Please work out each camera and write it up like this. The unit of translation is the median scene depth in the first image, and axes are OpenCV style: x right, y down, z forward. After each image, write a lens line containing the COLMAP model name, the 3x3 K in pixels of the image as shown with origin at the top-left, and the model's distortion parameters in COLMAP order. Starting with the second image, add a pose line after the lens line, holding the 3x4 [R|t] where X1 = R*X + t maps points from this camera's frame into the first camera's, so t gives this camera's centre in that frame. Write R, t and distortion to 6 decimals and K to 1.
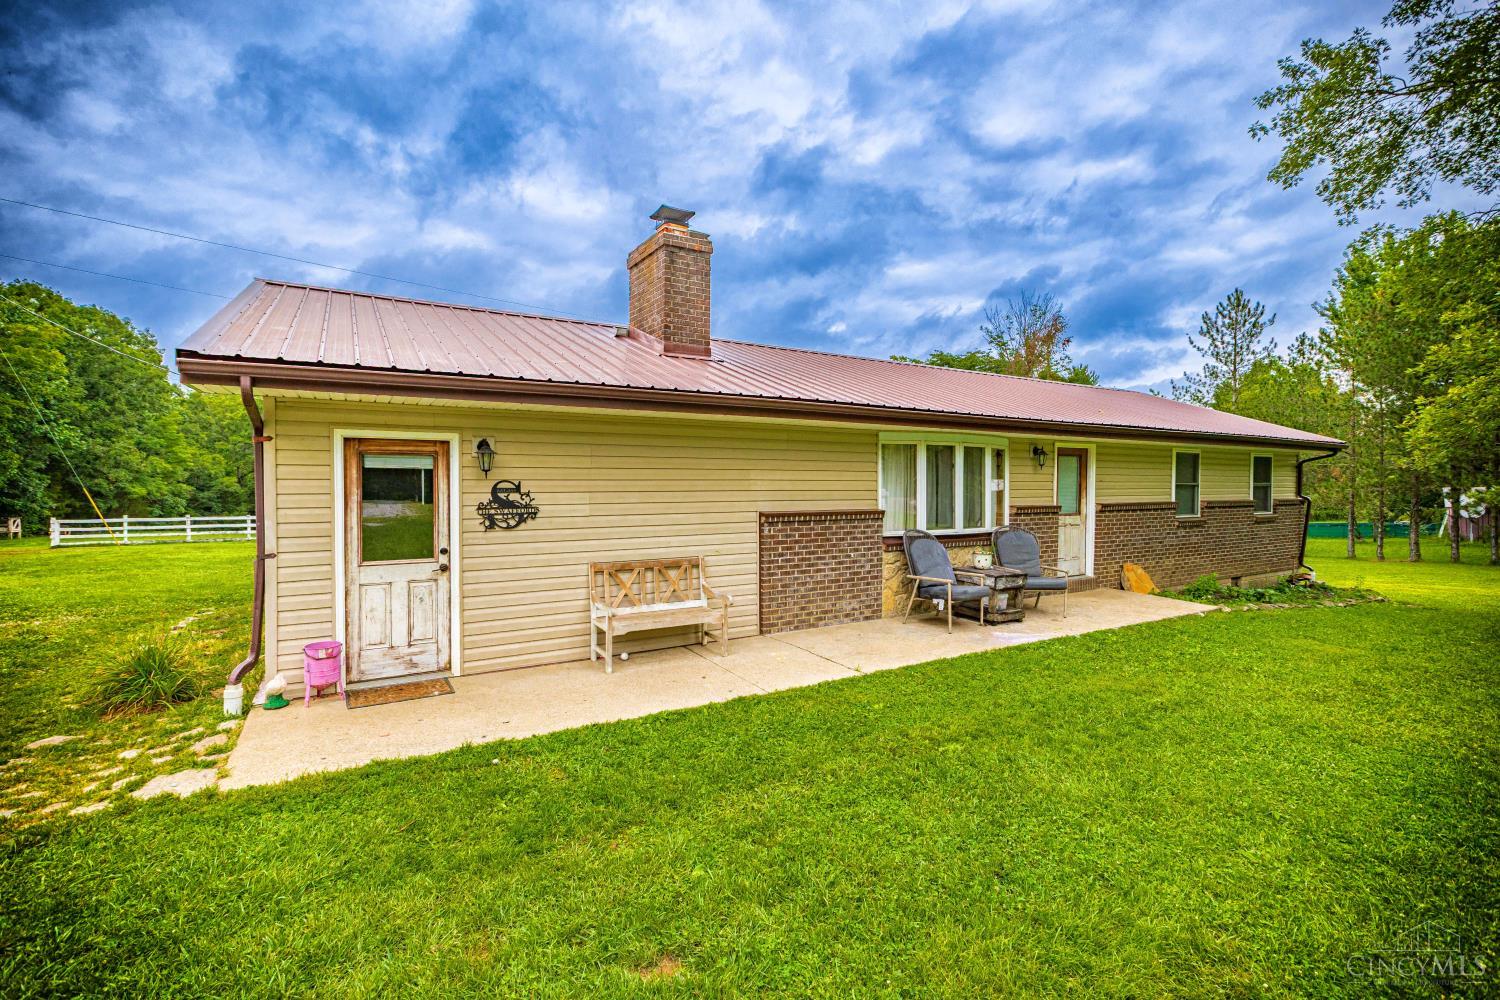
lens RADIAL K [[681.1, 0, 756.8], [0, 681.1, 498.3], [0, 0, 1]] dist [-0.003145, 0.001547]
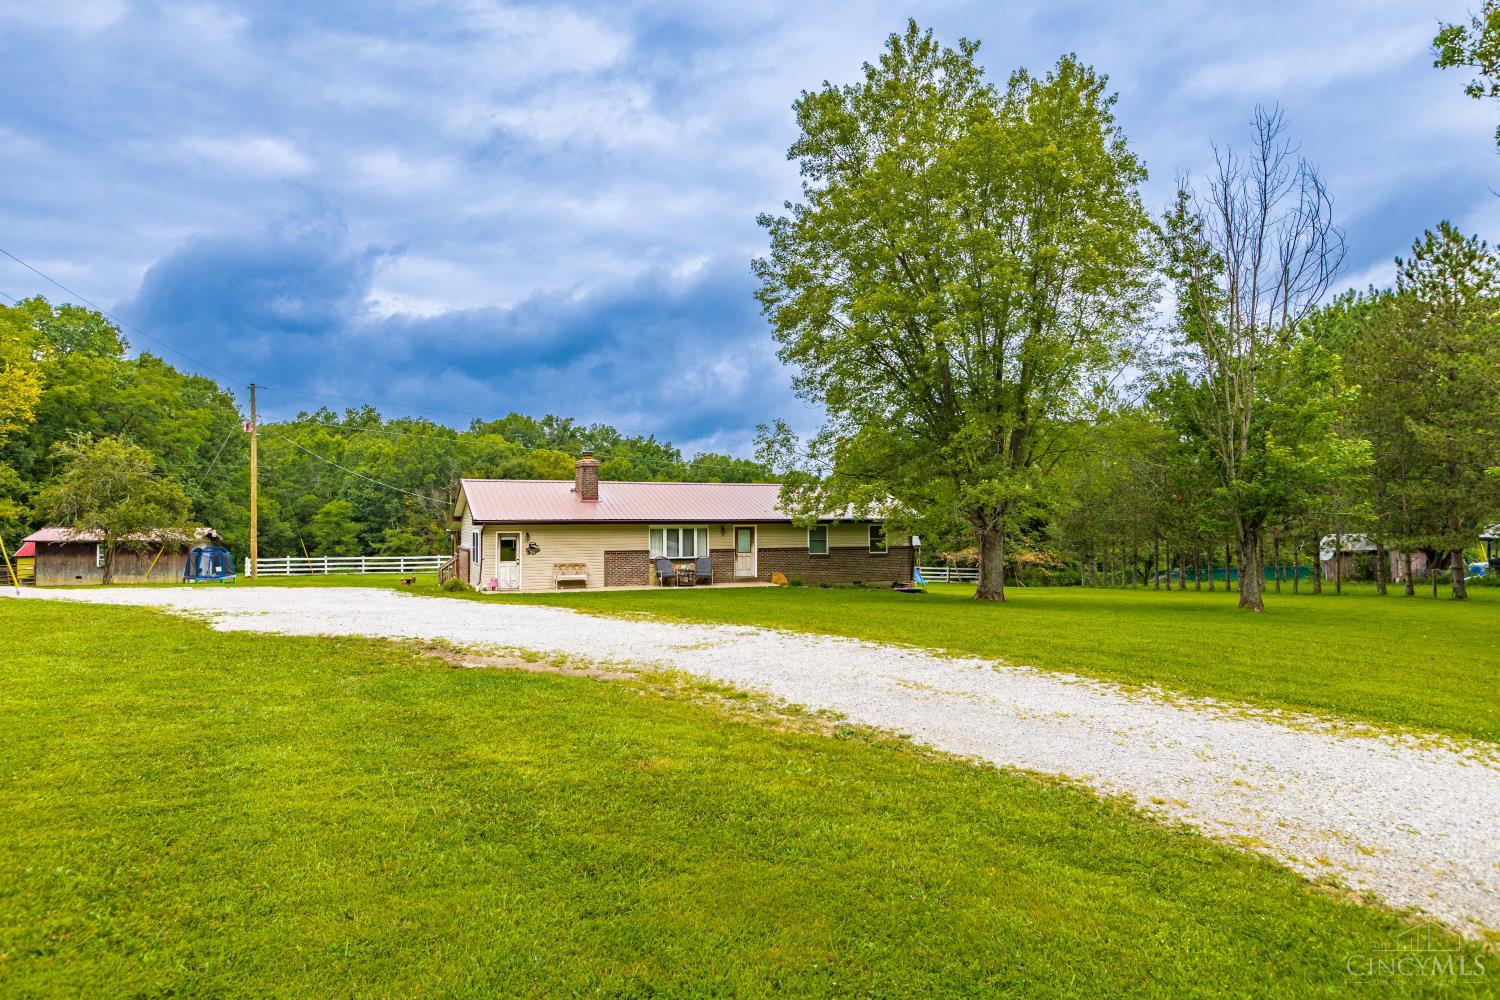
lens RADIAL K [[924.8, 0, 758.7], [0, 924.8, 501.3], [0, 0, 1]] dist [0.003891, 0.000462]
pose [[0.991668, -0.006433, -0.128658, 1.215714], [0.000934, 0.999085, -0.042757, -0.025152], [0.128815, 0.042281, 0.990767, -3.112820]]
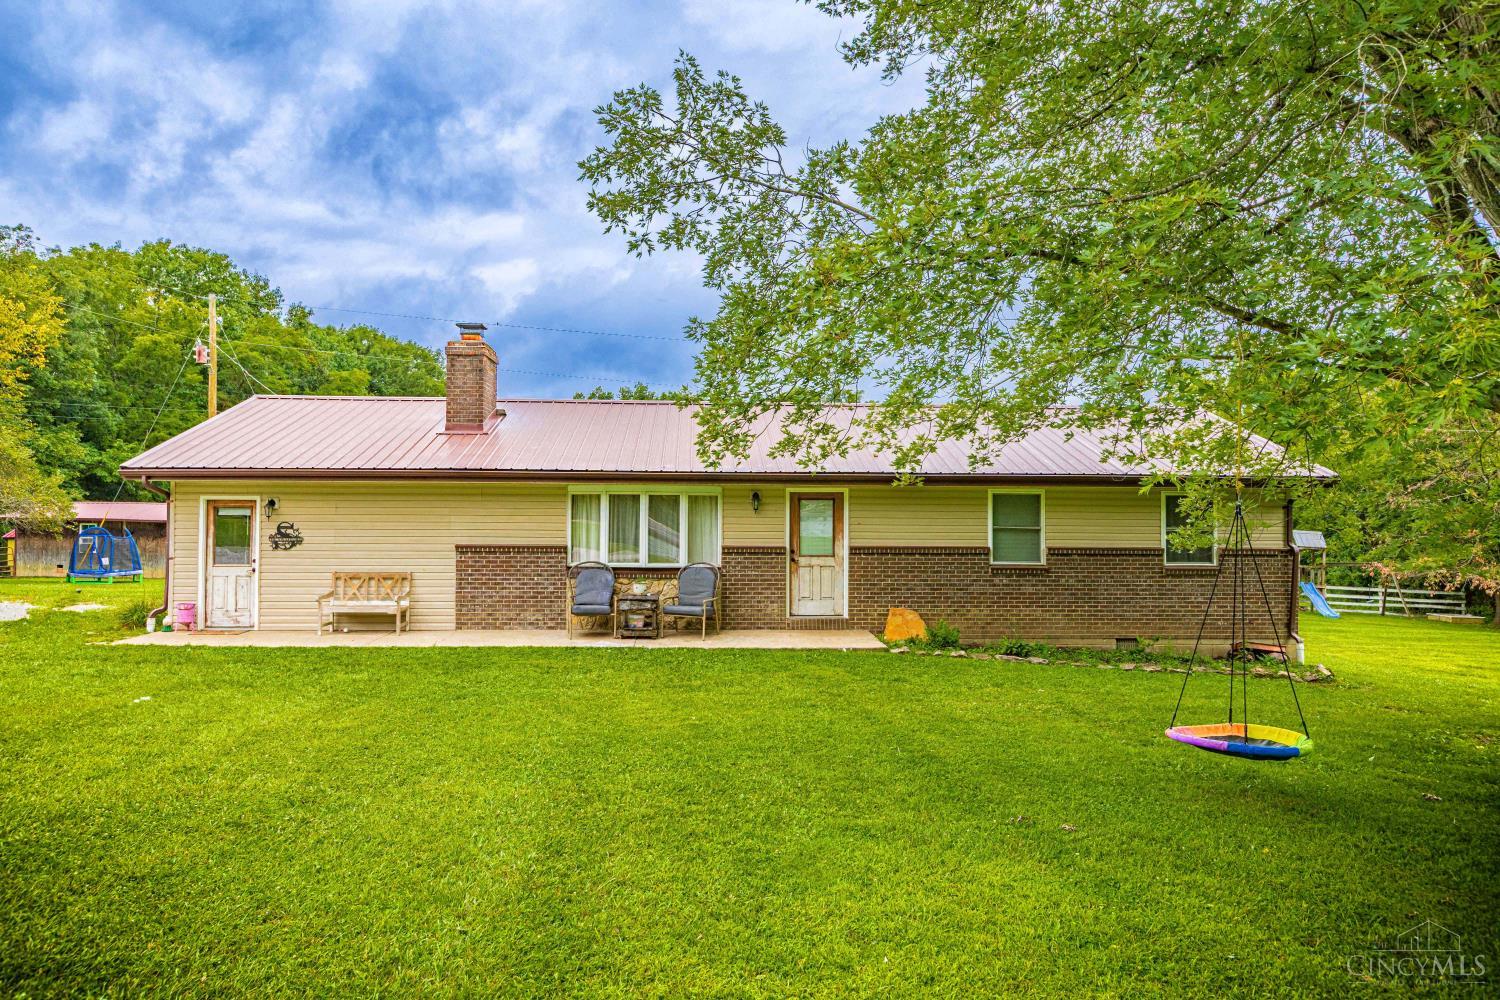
lens RADIAL K [[992.3, 0, 737.0], [0, 992.3, 496.6], [0, 0, 1]] dist [-0.002105, -0.005817]
pose [[0.878781, -0.003721, -0.477211, 1.359358], [-0.015886, 0.999187, -0.037044, -0.011369], [0.476961, 0.040135, 0.878008, -0.503547]]
